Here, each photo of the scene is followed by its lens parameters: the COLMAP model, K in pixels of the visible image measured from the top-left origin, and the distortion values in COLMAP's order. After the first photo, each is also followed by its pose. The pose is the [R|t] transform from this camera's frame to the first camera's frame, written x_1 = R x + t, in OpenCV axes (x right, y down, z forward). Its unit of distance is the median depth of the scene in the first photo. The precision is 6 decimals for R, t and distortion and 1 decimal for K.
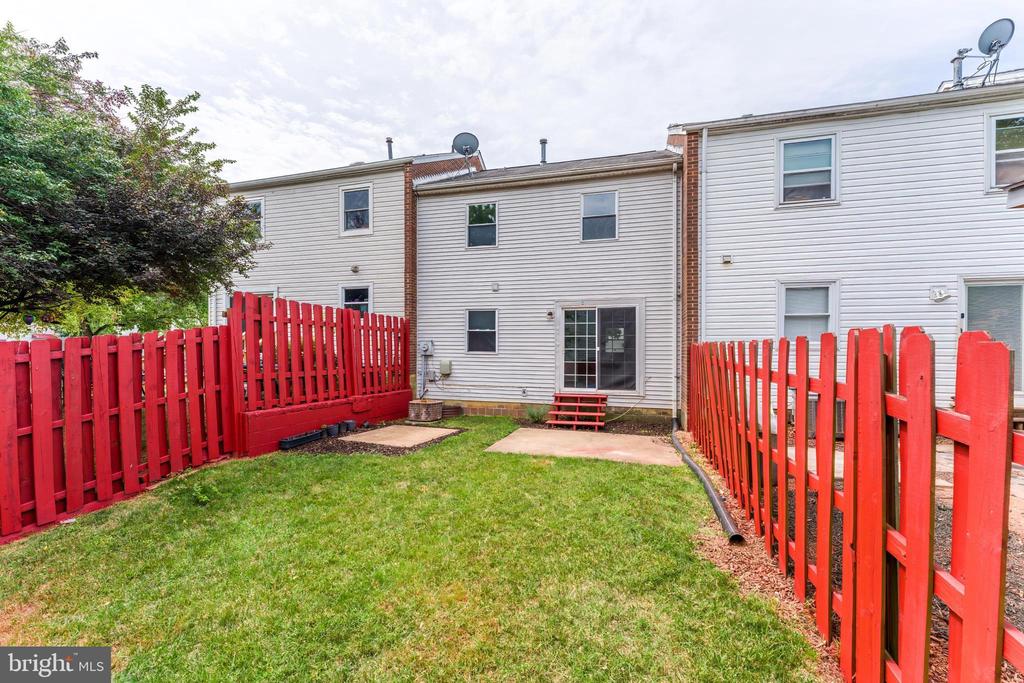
lens RADIAL K [[417.8, 0, 512.0], [0, 417.8, 347.1], [0, 0, 1]] dist [-0.001857, -0.000636]
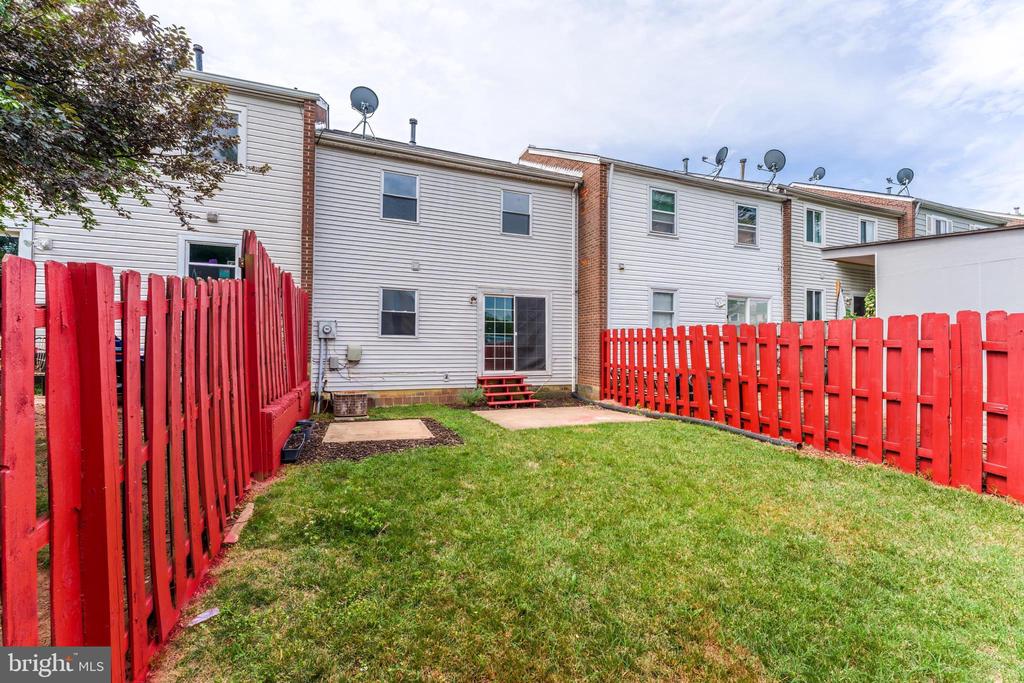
lens RADIAL K [[414.3, 0, 514.7], [0, 414.3, 334.5], [0, 0, 1]] dist [0.000039, -0.000209]
pose [[0.794621, 0.018846, 0.606813, -0.451098], [-0.008794, 0.999771, -0.019535, 0.026913], [-0.607042, 0.010187, 0.794605, 0.140688]]
